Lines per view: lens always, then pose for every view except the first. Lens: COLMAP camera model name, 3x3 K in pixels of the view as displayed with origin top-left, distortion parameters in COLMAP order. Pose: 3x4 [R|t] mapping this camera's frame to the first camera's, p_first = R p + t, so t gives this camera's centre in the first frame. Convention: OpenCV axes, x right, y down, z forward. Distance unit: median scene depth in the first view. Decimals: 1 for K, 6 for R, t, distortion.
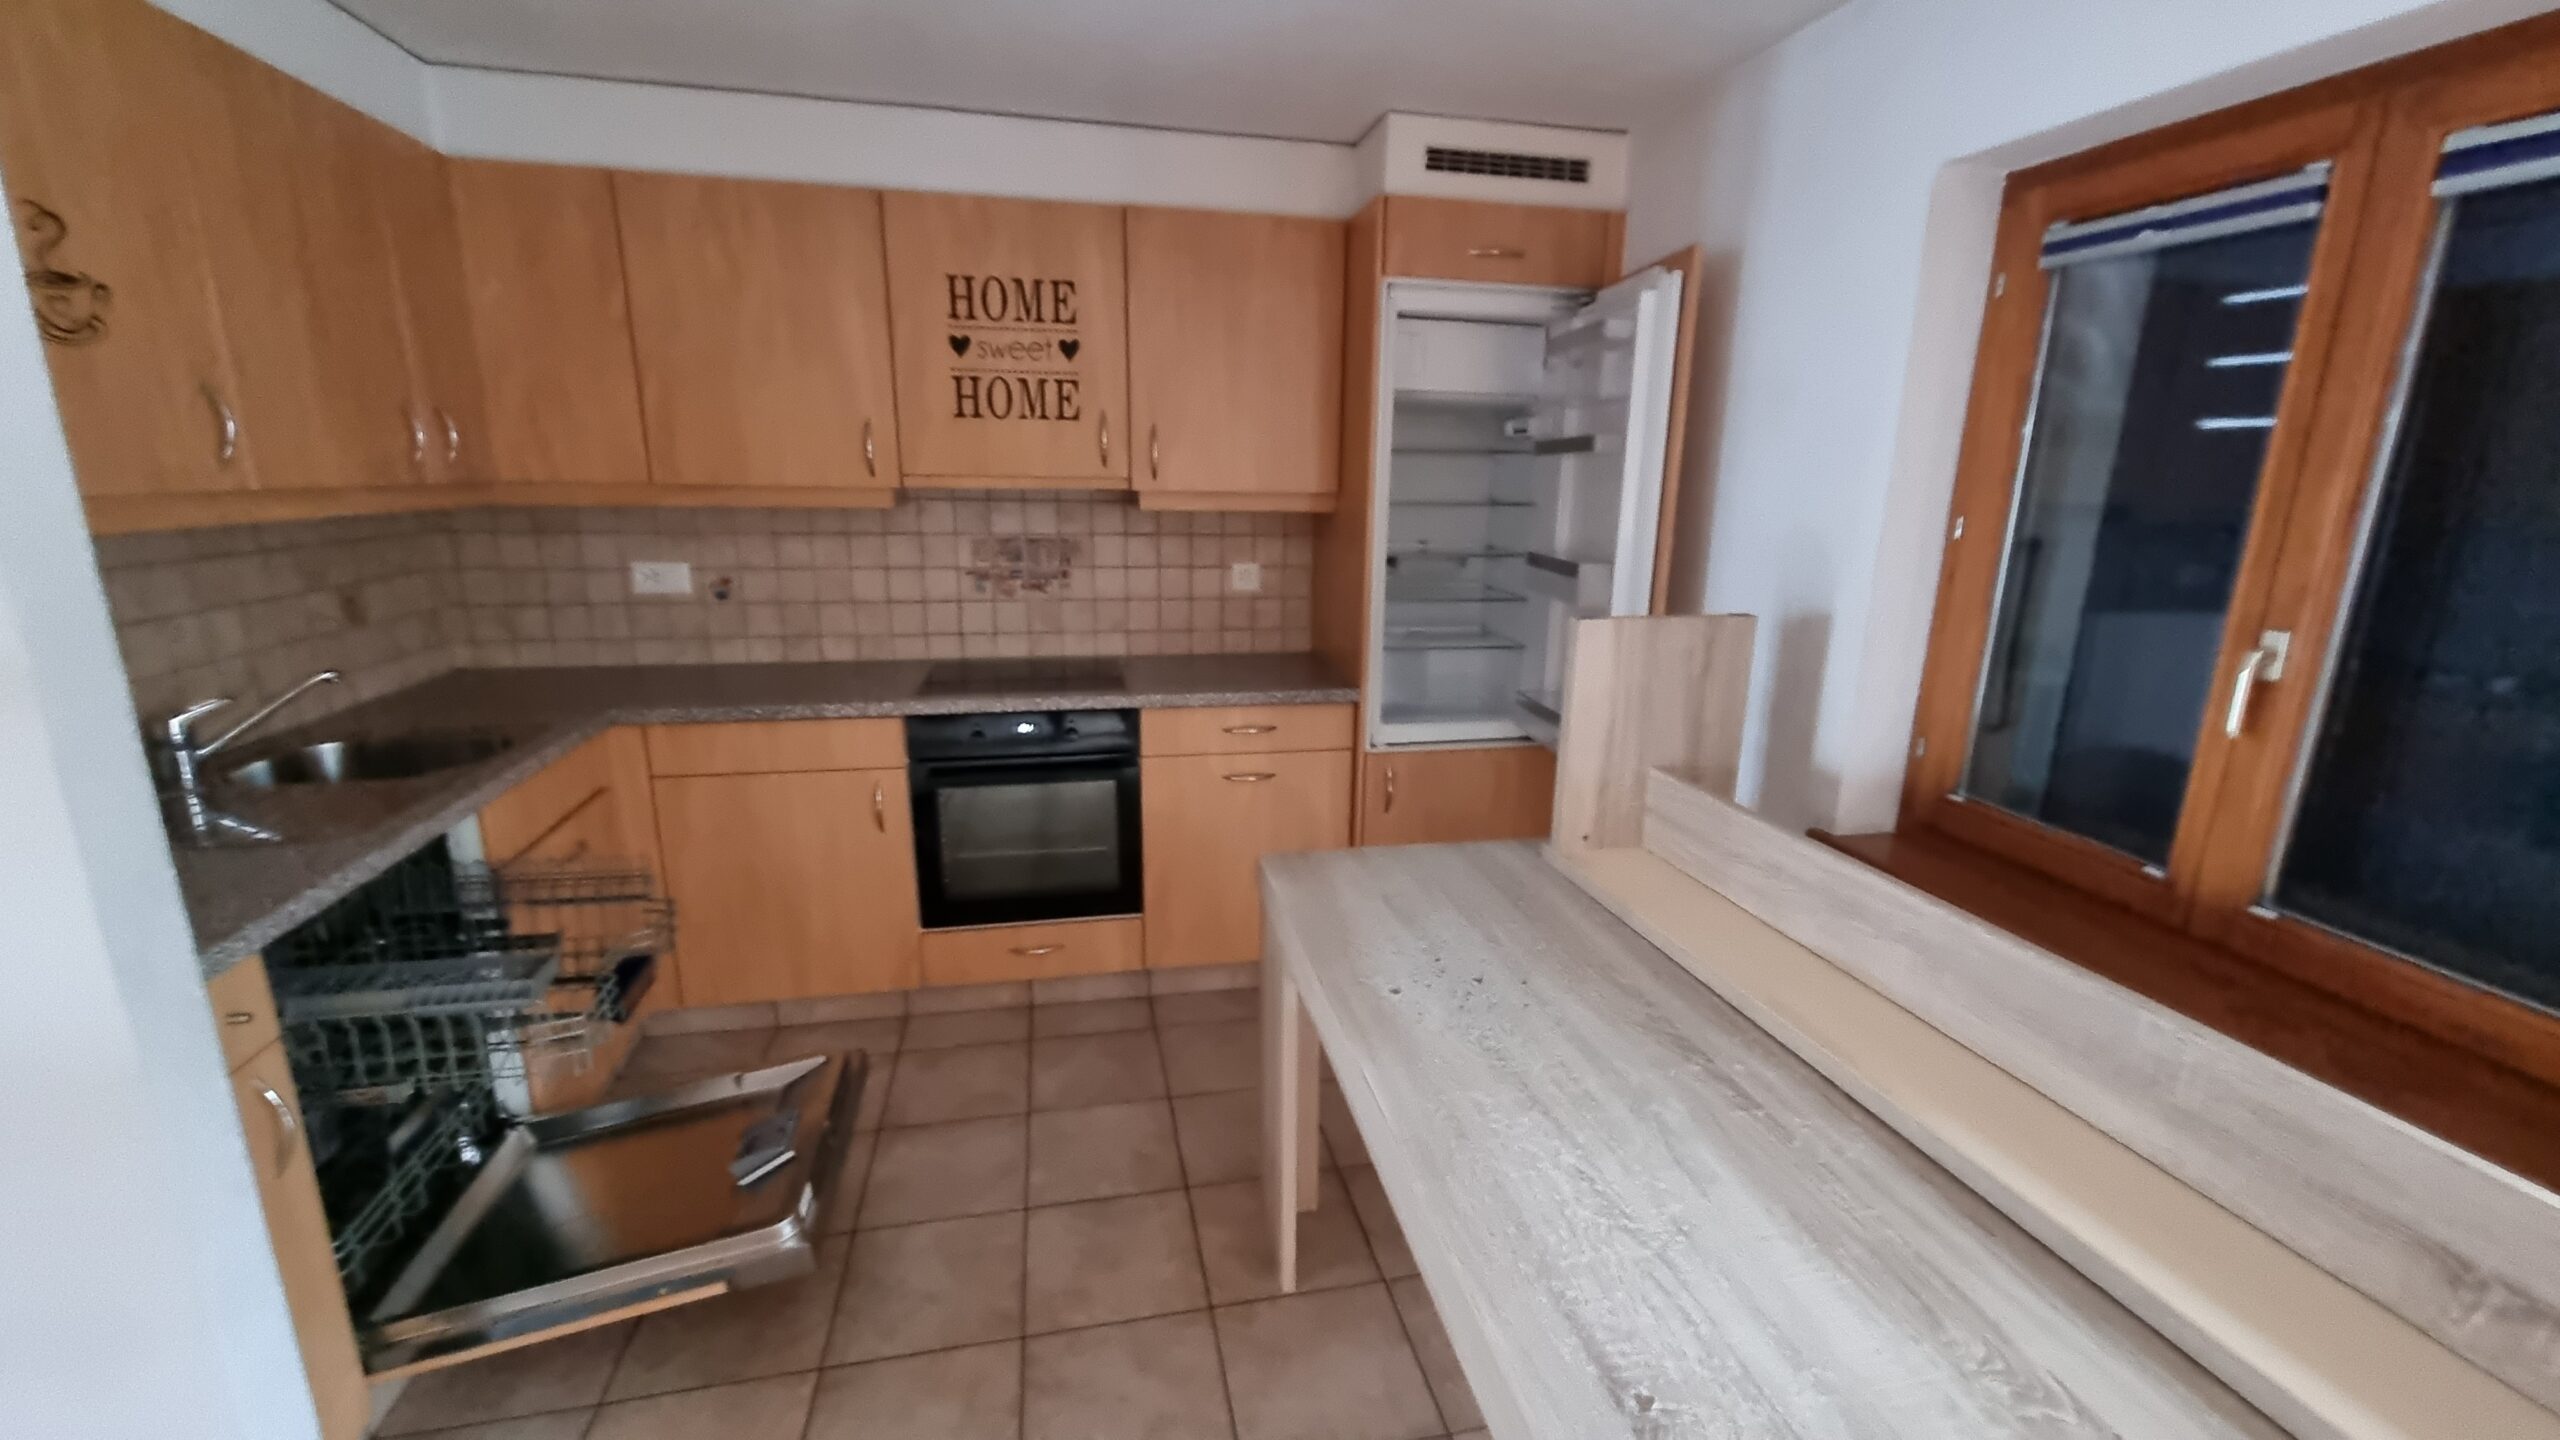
lens RADIAL K [[1046.4, 0, 1279.3], [0, 1046.4, 725.7], [0, 0, 1]] dist [0.000361, 0.000792]
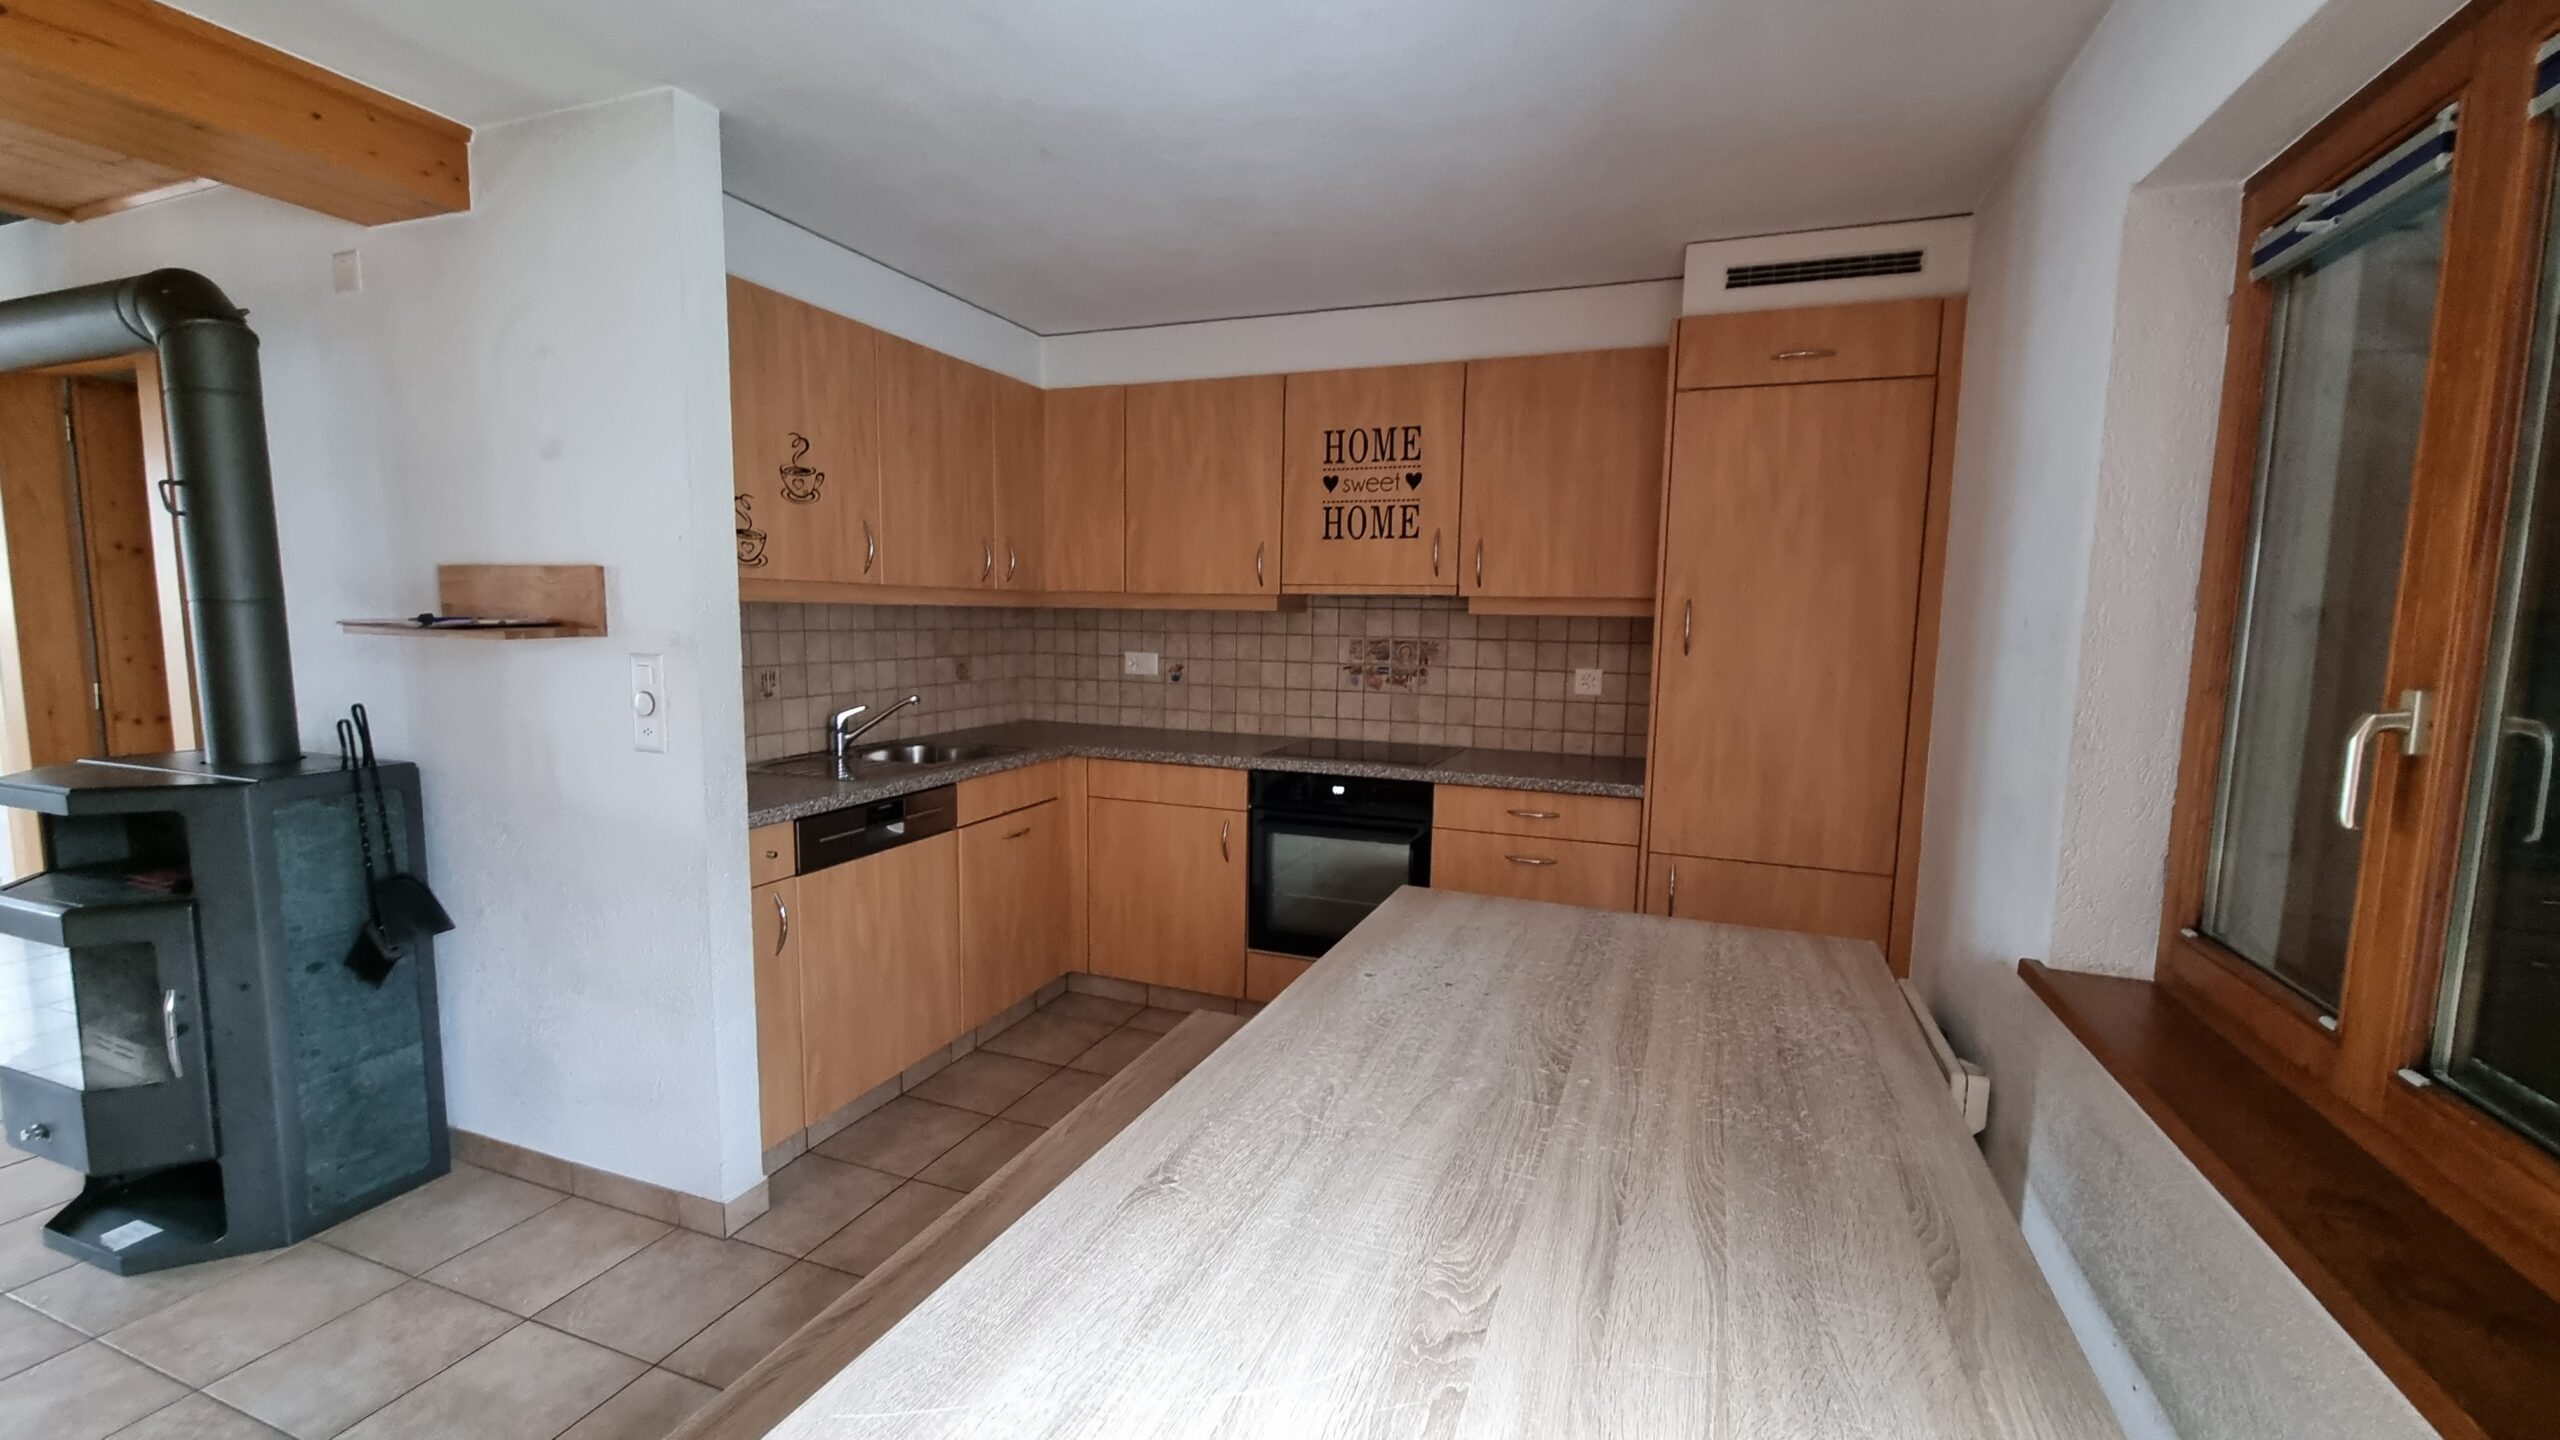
lens RADIAL K [[1046.4, 0, 1283.5], [0, 1046.4, 724.9], [0, 0, 1]] dist [0.000361, 0.000792]
pose [[0.834184, 0.056154, -0.548620, 0.353018], [-0.135949, 0.985041, -0.105890, 0.063754], [0.534467, 0.162916, 0.829339, -0.027933]]
